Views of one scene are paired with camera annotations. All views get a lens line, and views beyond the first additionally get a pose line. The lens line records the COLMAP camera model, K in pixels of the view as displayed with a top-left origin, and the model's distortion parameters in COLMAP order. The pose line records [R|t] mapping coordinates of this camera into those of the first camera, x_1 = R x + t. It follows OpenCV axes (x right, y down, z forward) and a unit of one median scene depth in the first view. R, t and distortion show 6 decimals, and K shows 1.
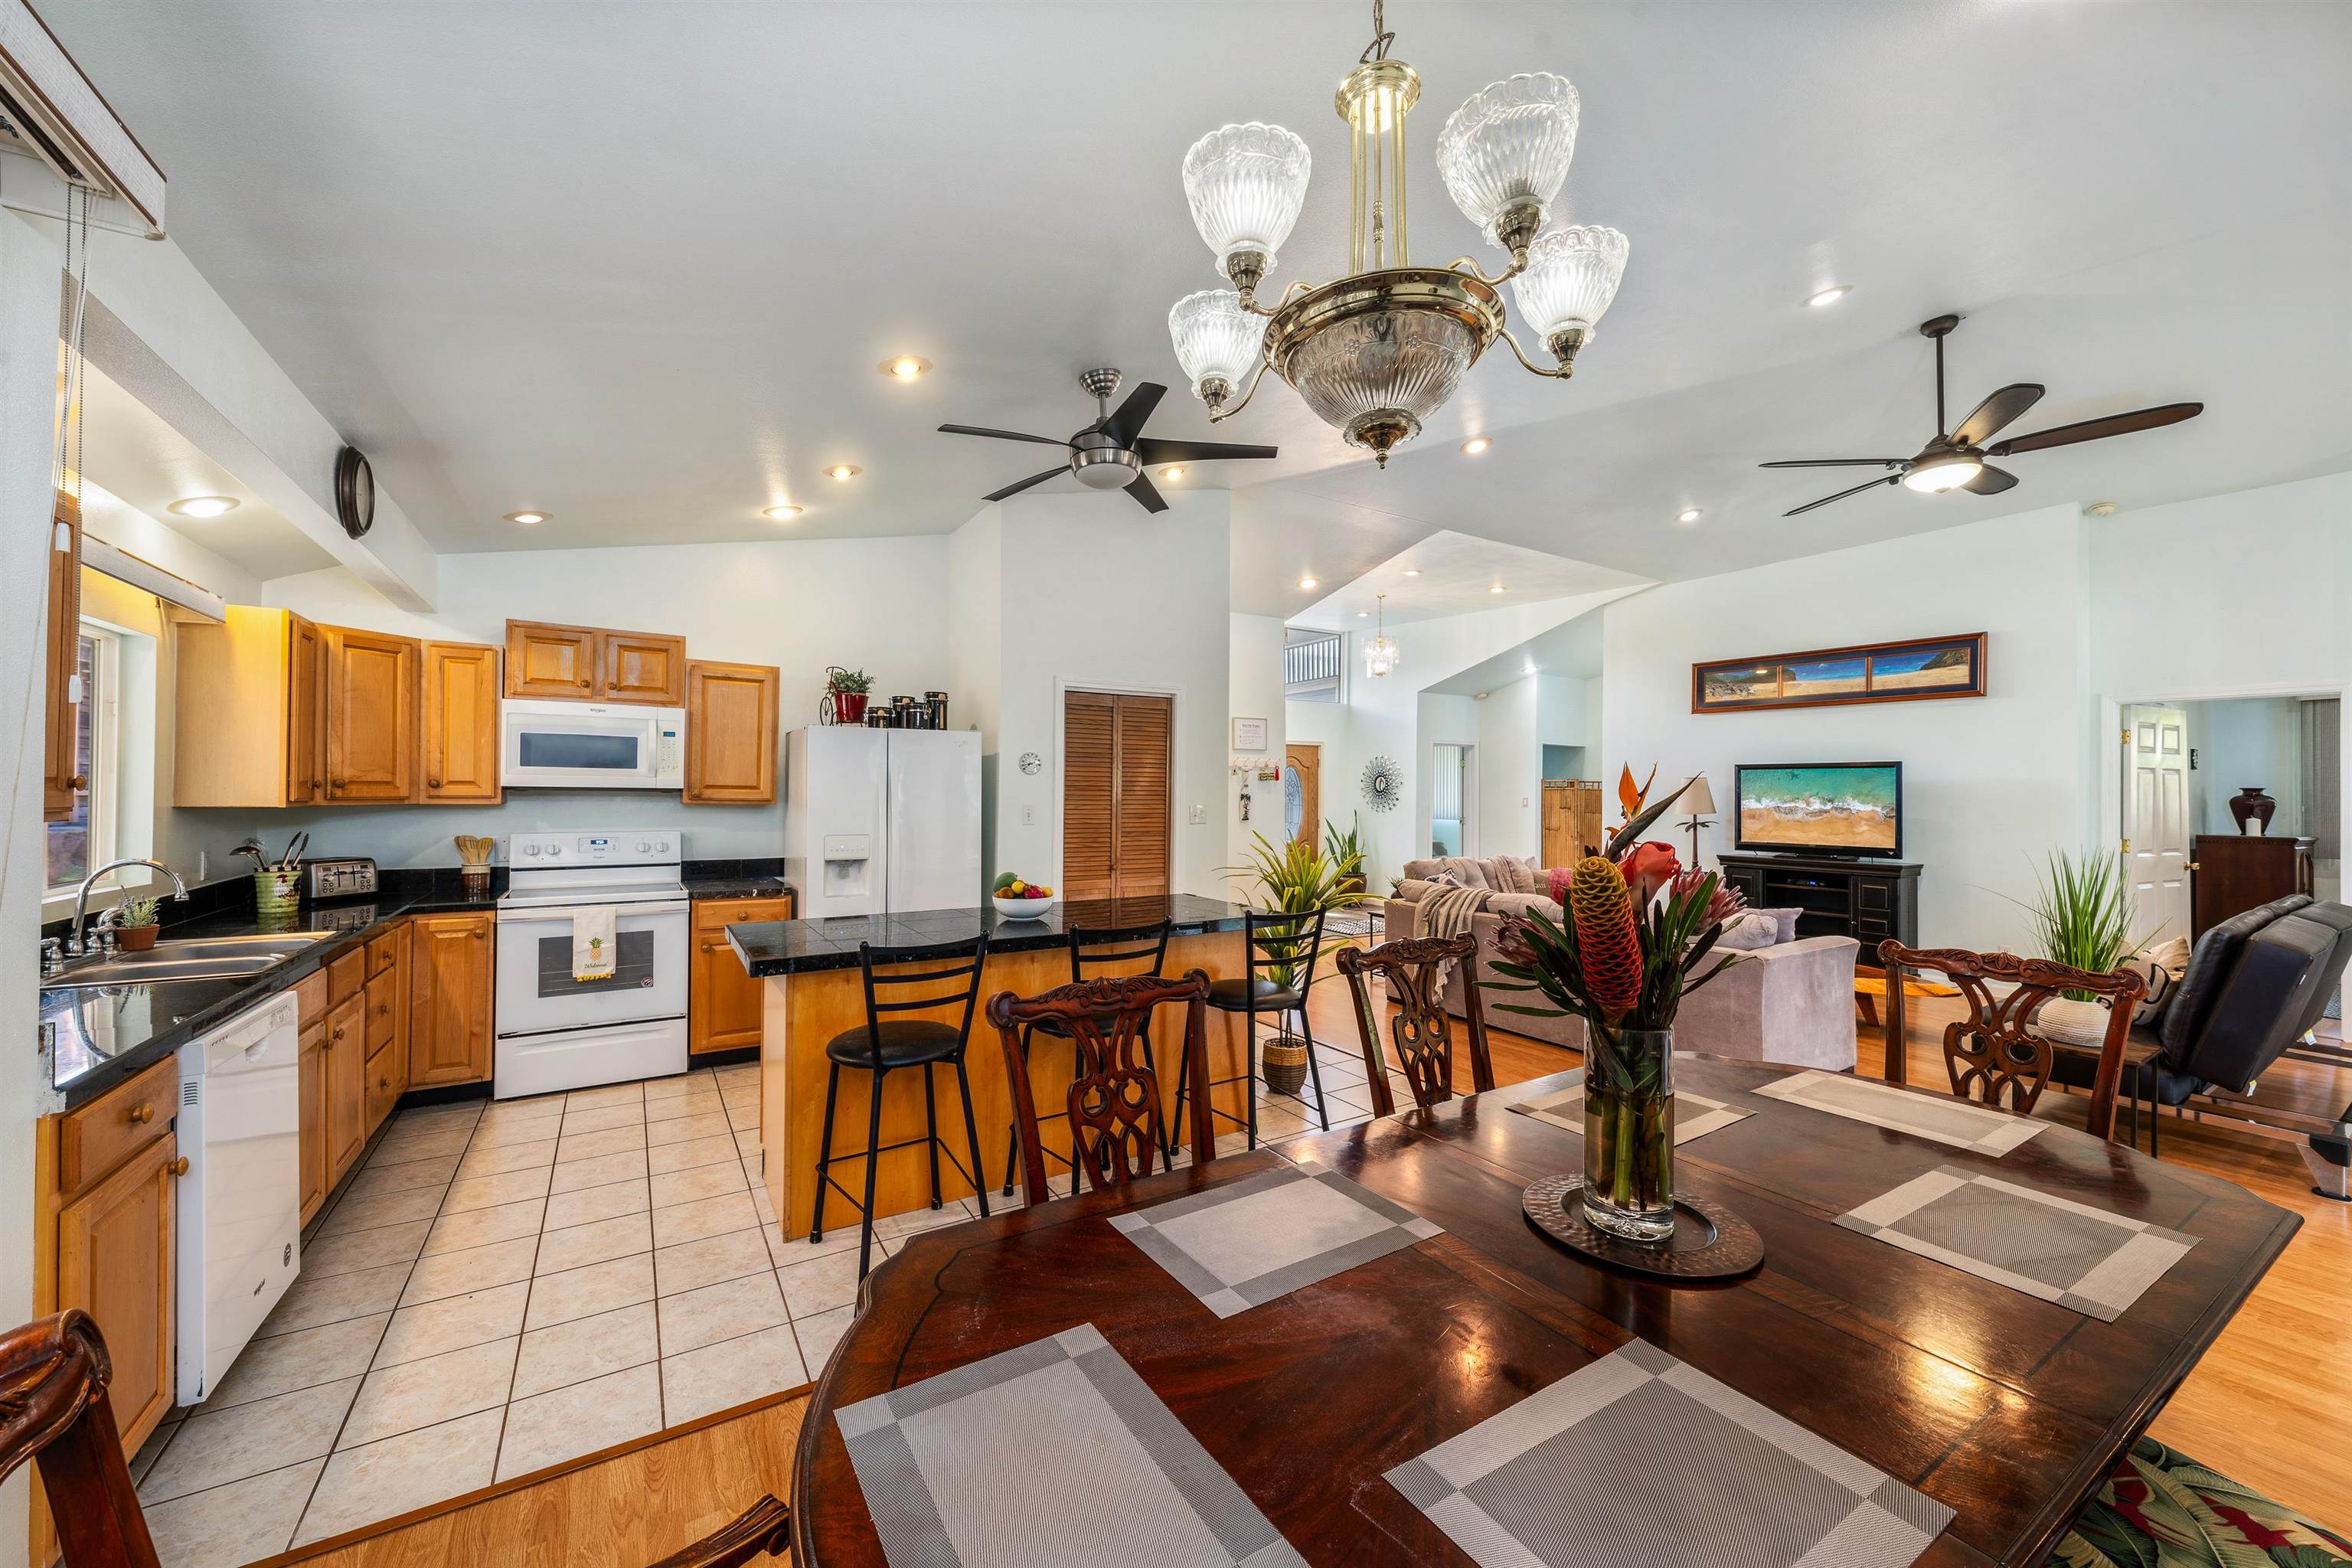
lens RADIAL K [[874.1, 0, 1168.1], [0, 874.1, 785.6], [0, 0, 1]] dist [-0.001206, -0.000226]
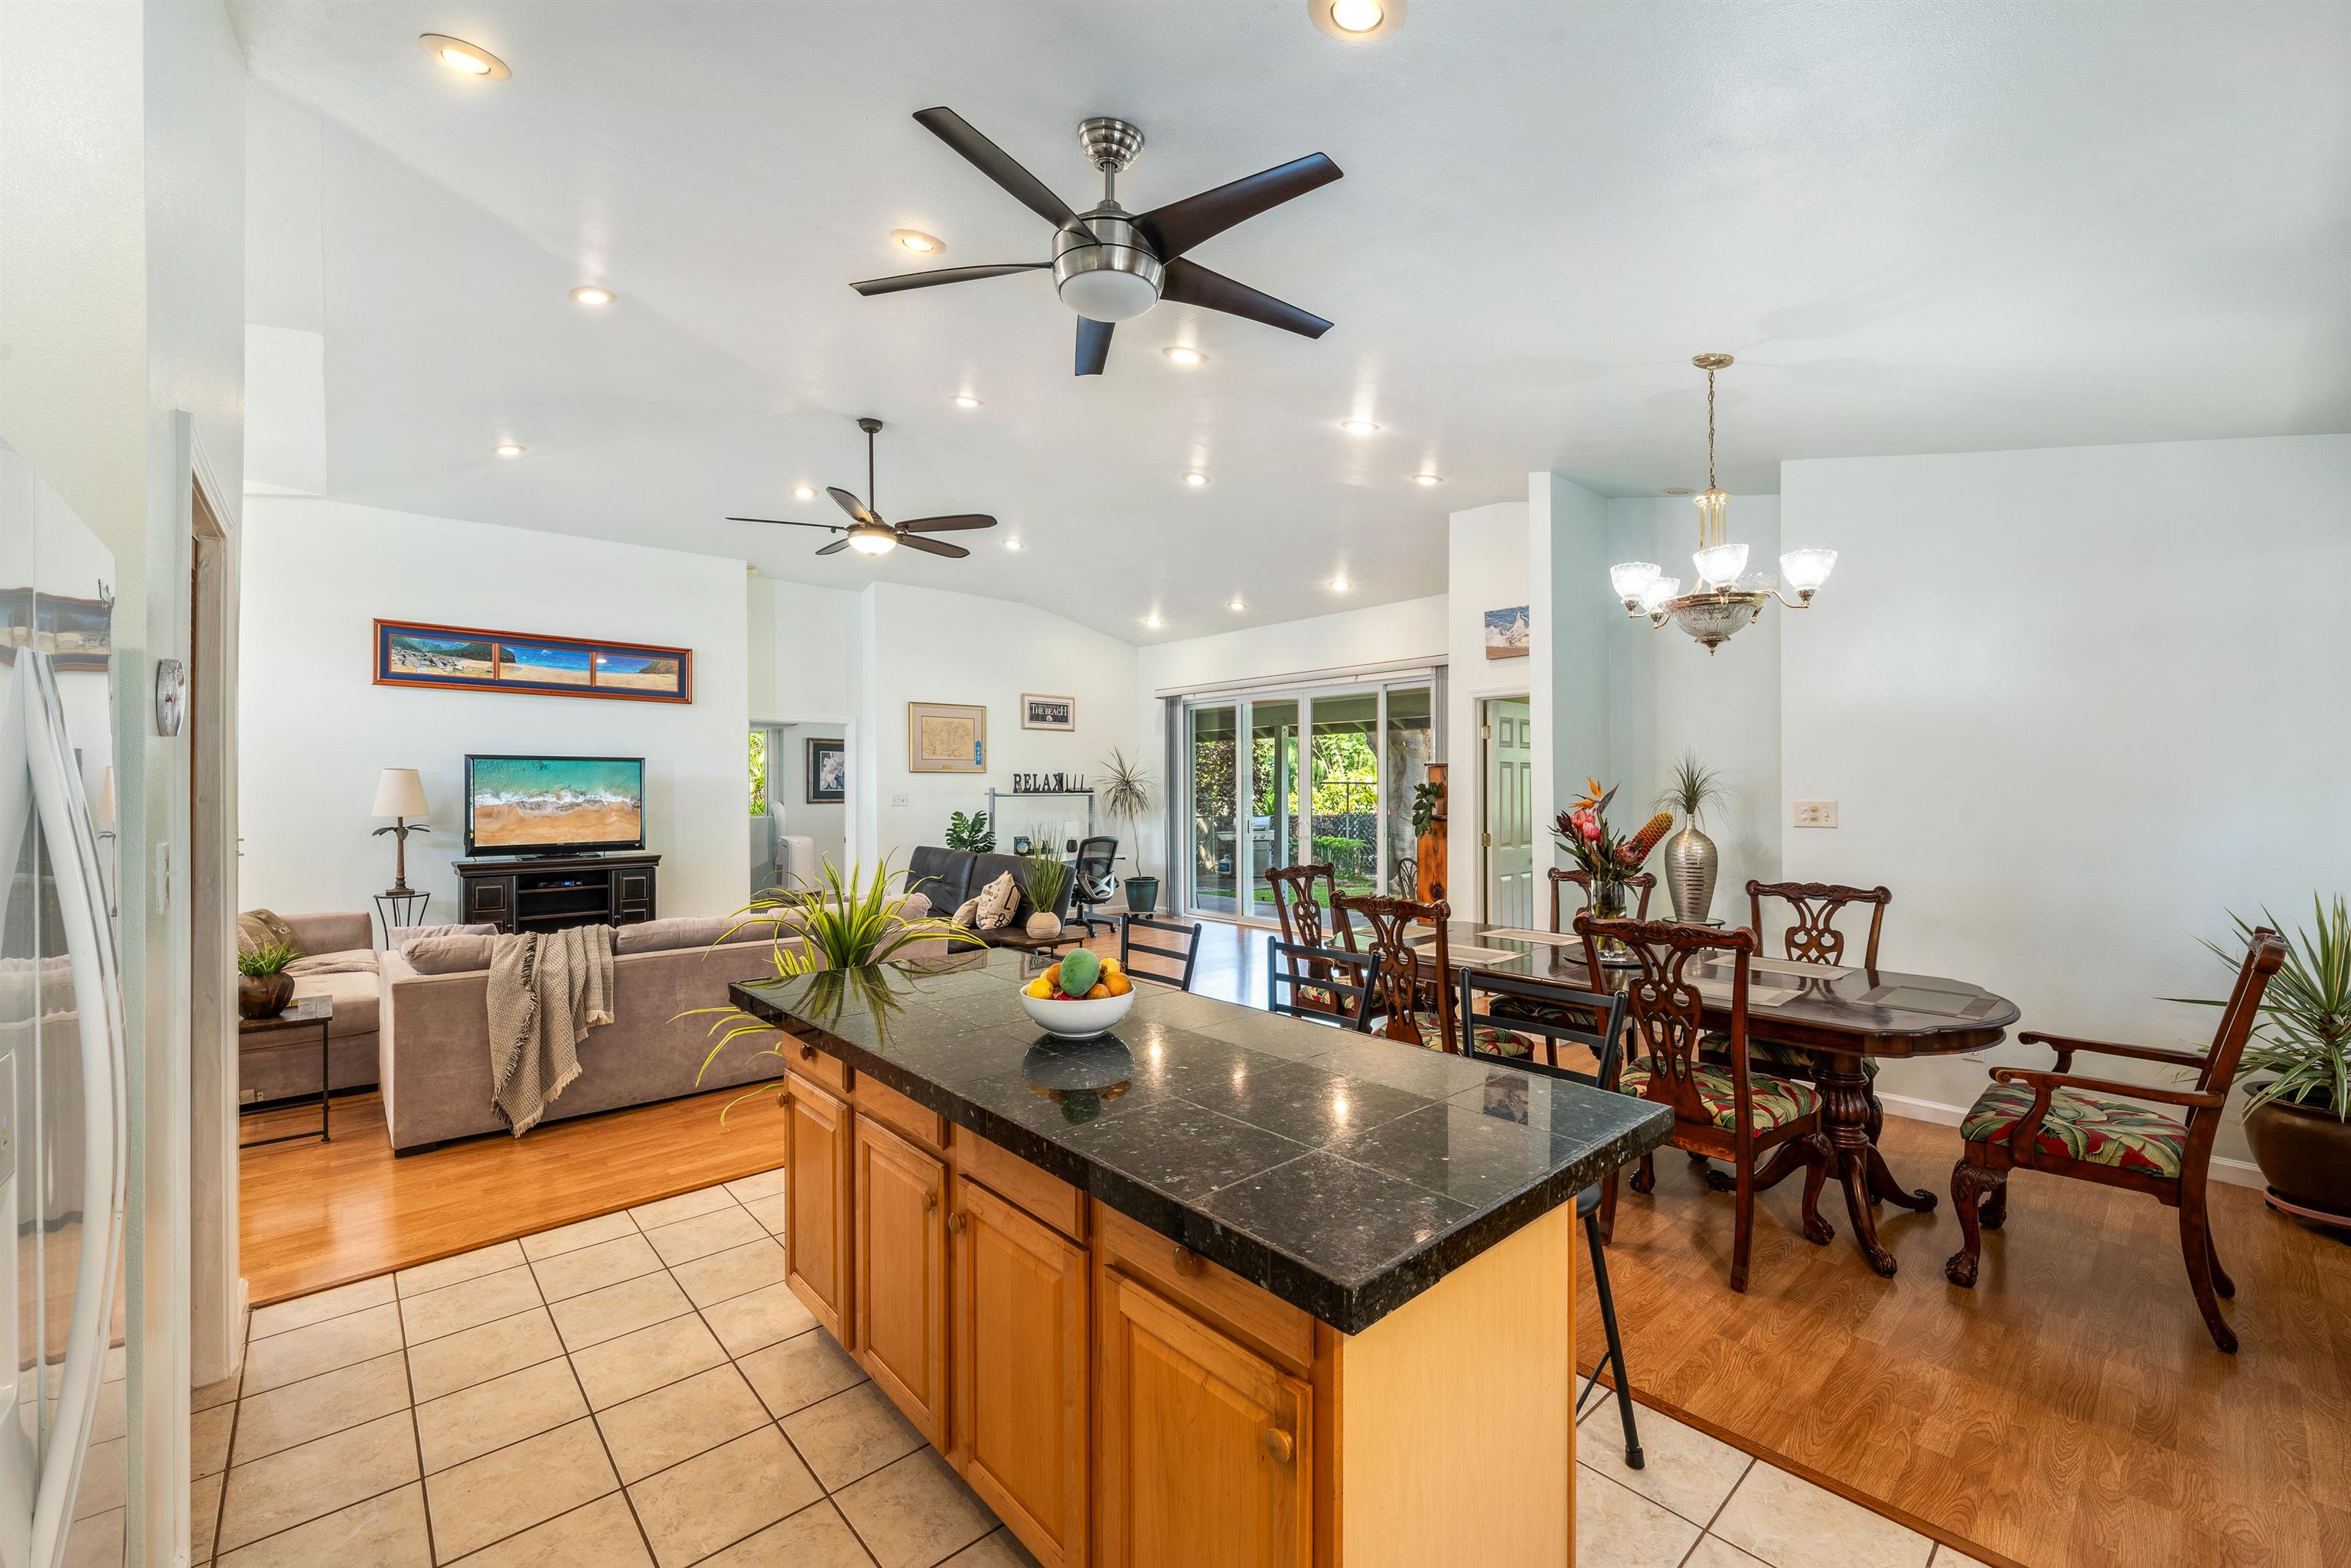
lens RADIAL K [[937.1, 0, 1161.7], [0, 937.1, 789.0], [0, 0, 1]] dist [0.000481, 0.000045]
pose [[-0.165804, -0.006374, 0.986138, -0.584221], [-0.007084, 0.999961, 0.005272, 0.000190], [-0.986133, -0.006112, -0.165843, 0.843626]]
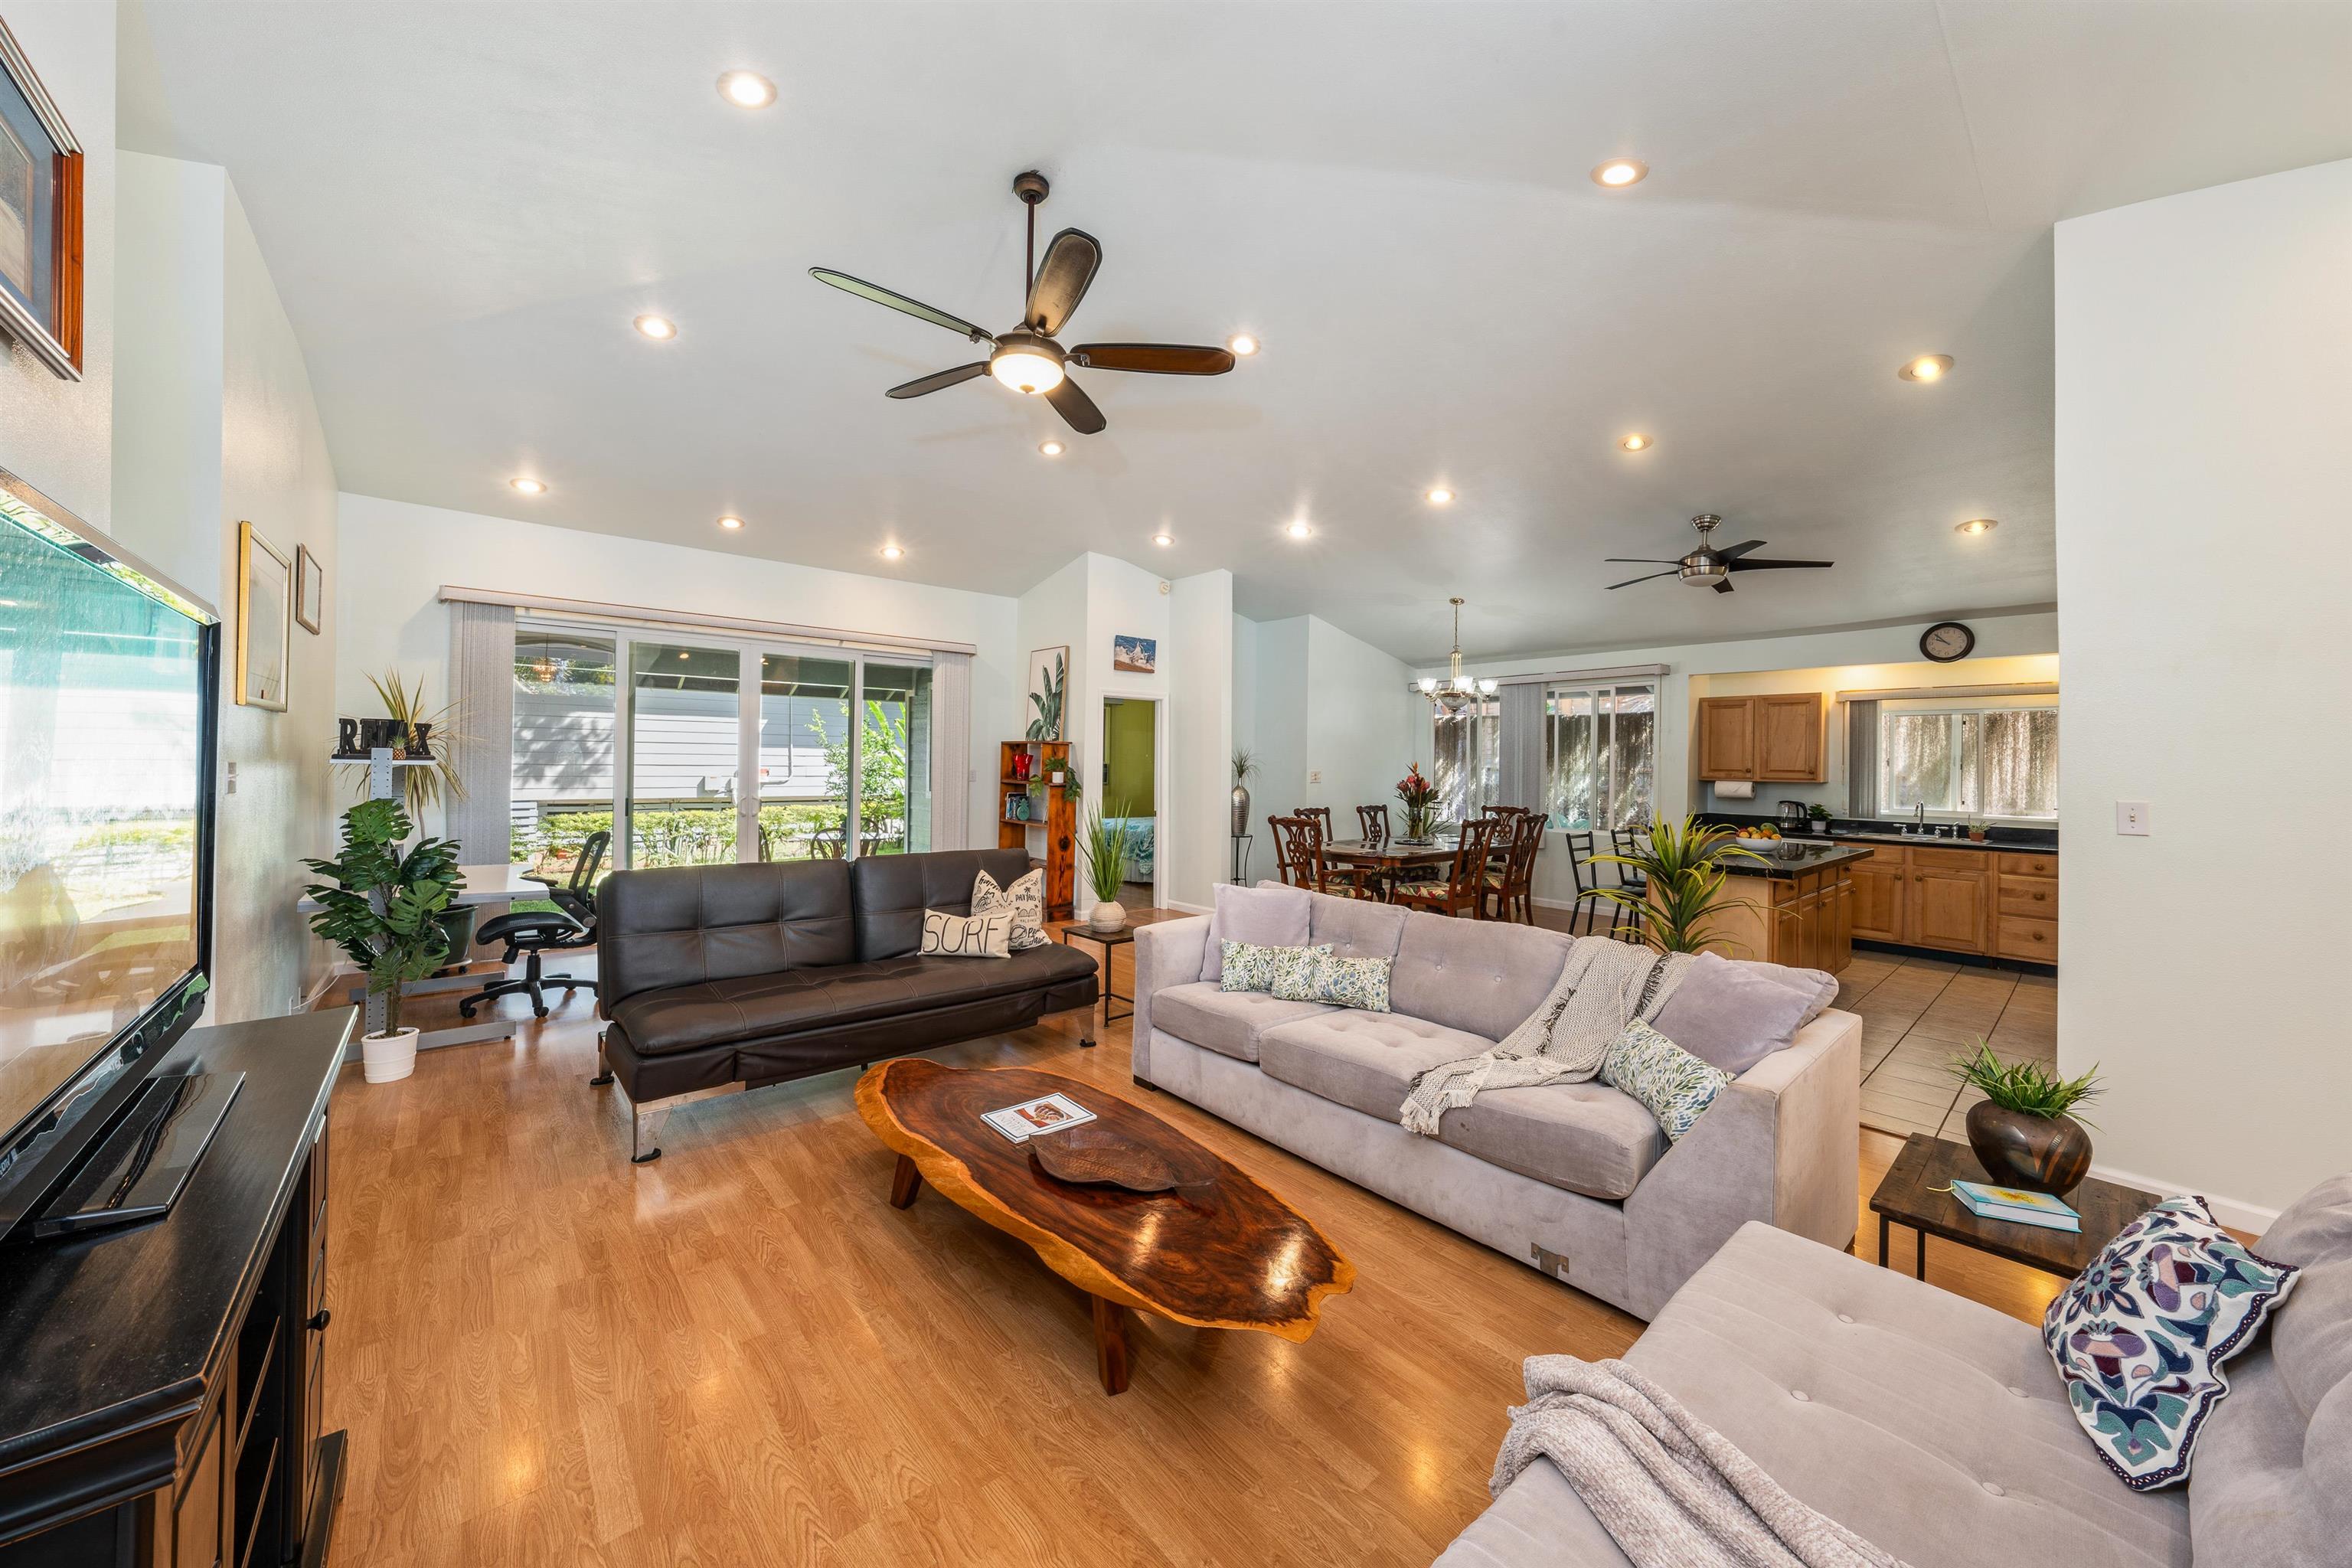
lens RADIAL K [[815.1, 0, 1174.2], [0, 815.1, 760.3], [0, 0, 1]] dist [-0.001081, -0.000205]
pose [[-0.988194, -0.021751, -0.151654, 0.903674], [-0.020550, 0.999744, -0.009479, 0.016644], [0.151821, -0.006250, -0.988388, 1.872756]]
